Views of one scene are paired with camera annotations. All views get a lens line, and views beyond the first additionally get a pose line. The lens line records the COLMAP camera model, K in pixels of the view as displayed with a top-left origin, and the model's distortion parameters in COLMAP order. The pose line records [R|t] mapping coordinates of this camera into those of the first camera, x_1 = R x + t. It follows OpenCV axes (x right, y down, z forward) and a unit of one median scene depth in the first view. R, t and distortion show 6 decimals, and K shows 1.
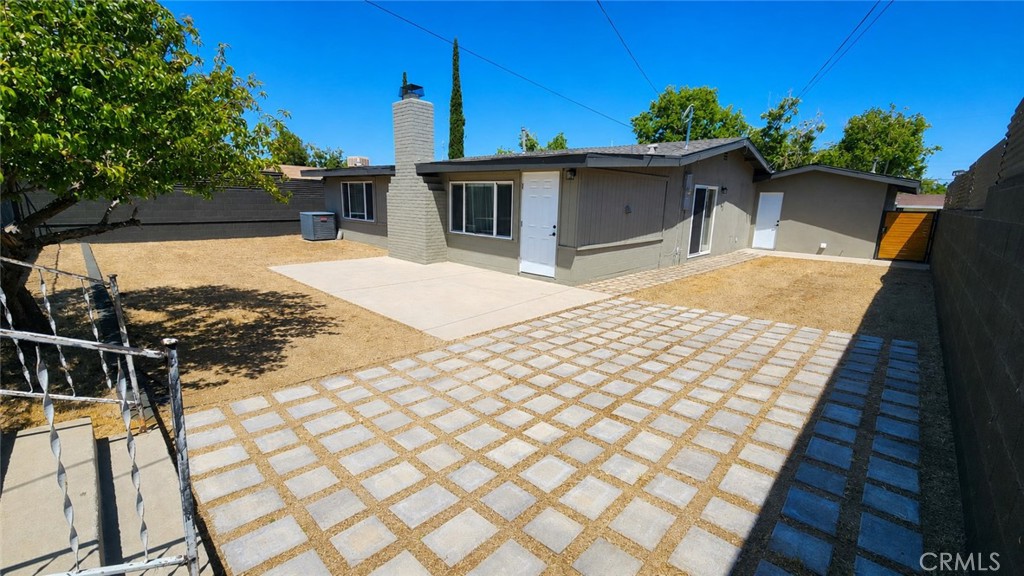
lens RADIAL K [[419.1, 0, 515.1], [0, 419.1, 286.8], [0, 0, 1]] dist [0.004904, -0.000298]
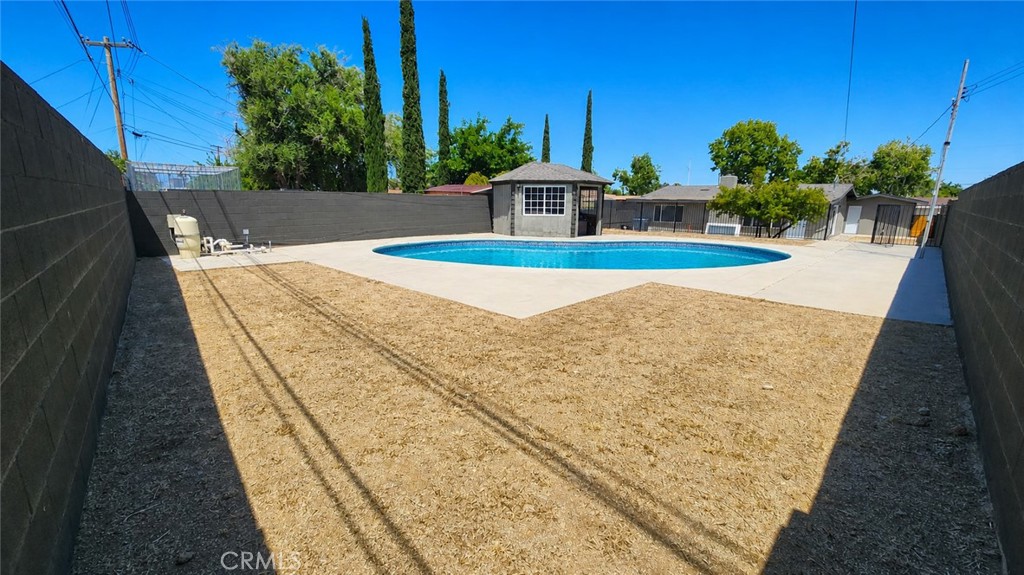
lens RADIAL K [[414.1, 0, 504.8], [0, 414.1, 293.2], [0, 0, 1]] dist [-0.000557, -0.000034]
pose [[0.999668, -0.007220, -0.024724, -1.302776], [0.007727, 0.999760, 0.020493, 0.181328], [0.024570, -0.020677, 0.999484, -1.324463]]
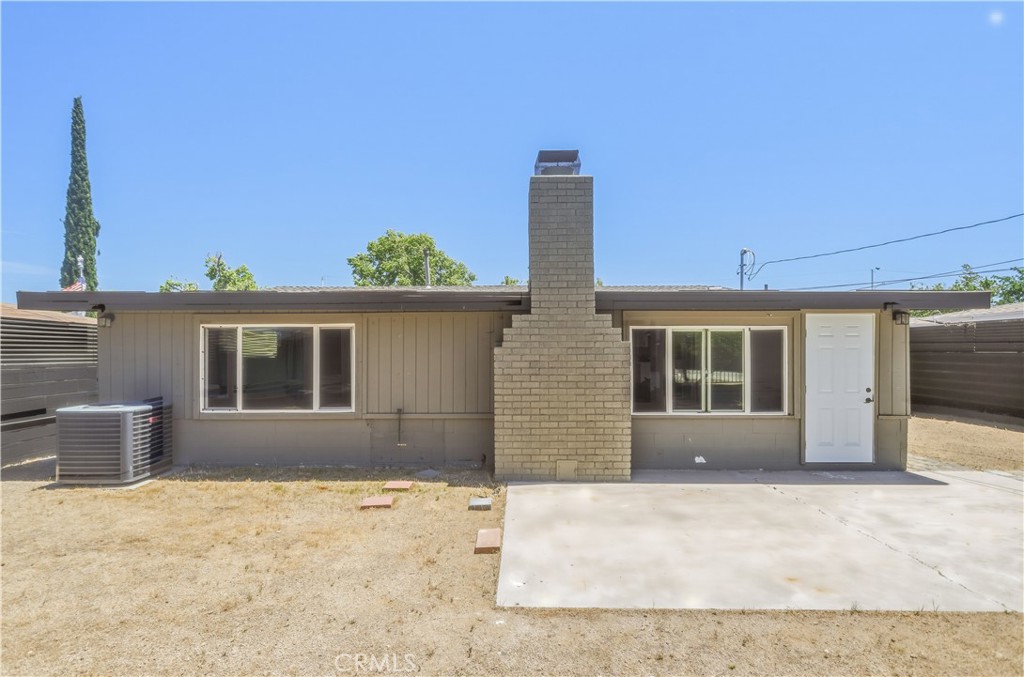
lens RADIAL K [[497.6, 0, 512.8], [0, 497.6, 346.8], [0, 0, 1]] dist [0.000855, 0.000006]
pose [[0.725902, -0.014442, 0.687646, -0.611592], [0.161466, 0.975418, -0.149963, -0.123384], [-0.668577, 0.219890, 0.710390, 0.527334]]
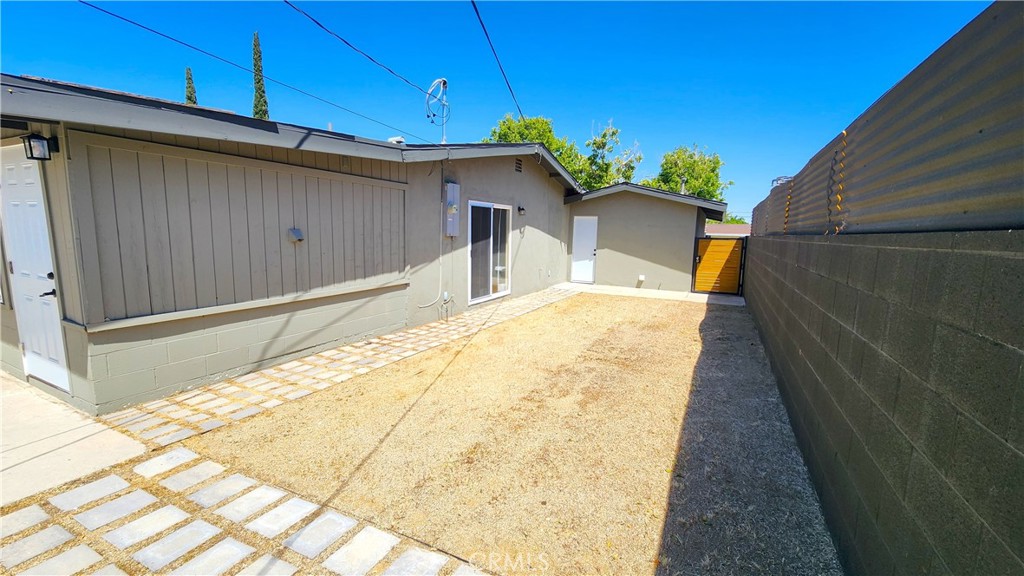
lens RADIAL K [[419.4, 0, 517.9], [0, 419.4, 282.1], [0, 0, 1]] dist [0.005301, -0.000802]
pose [[0.952402, -0.034770, 0.302856, 0.273900], [0.058027, 0.995987, -0.068132, -0.053614], [-0.299272, 0.082463, 0.950598, 0.308146]]
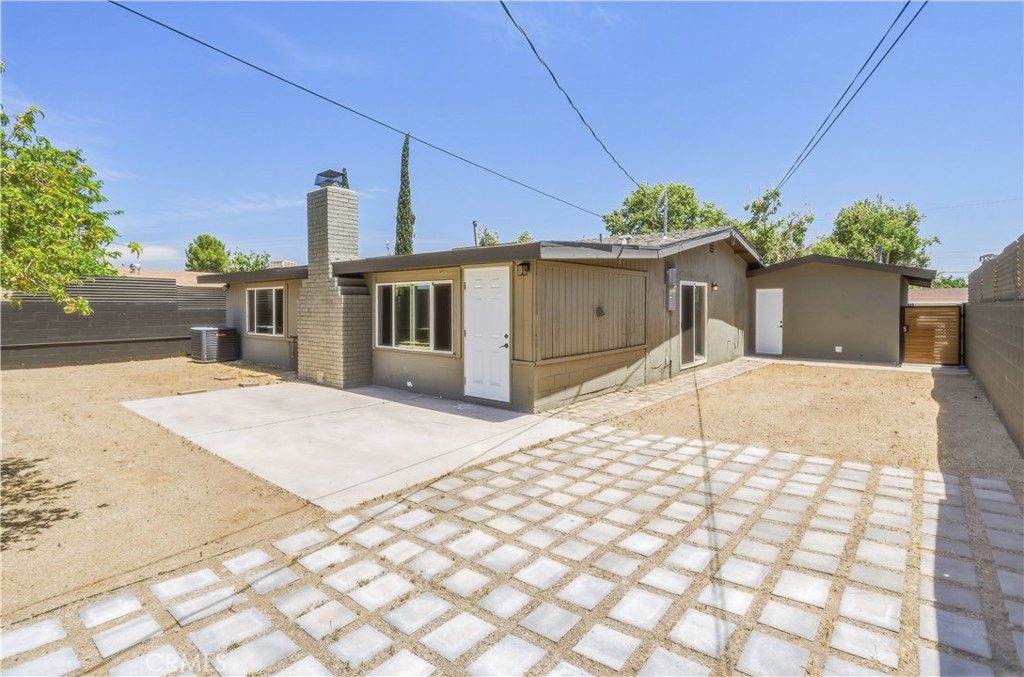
lens RADIAL K [[497.6, 0, 505.2], [0, 497.6, 309.6], [0, 0, 1]] dist [0.000855, 0.000006]
pose [[0.998186, -0.026692, 0.053971, 0.029377], [0.036822, 0.979824, -0.196440, -0.007022], [-0.047639, 0.198071, 0.979029, 0.062632]]
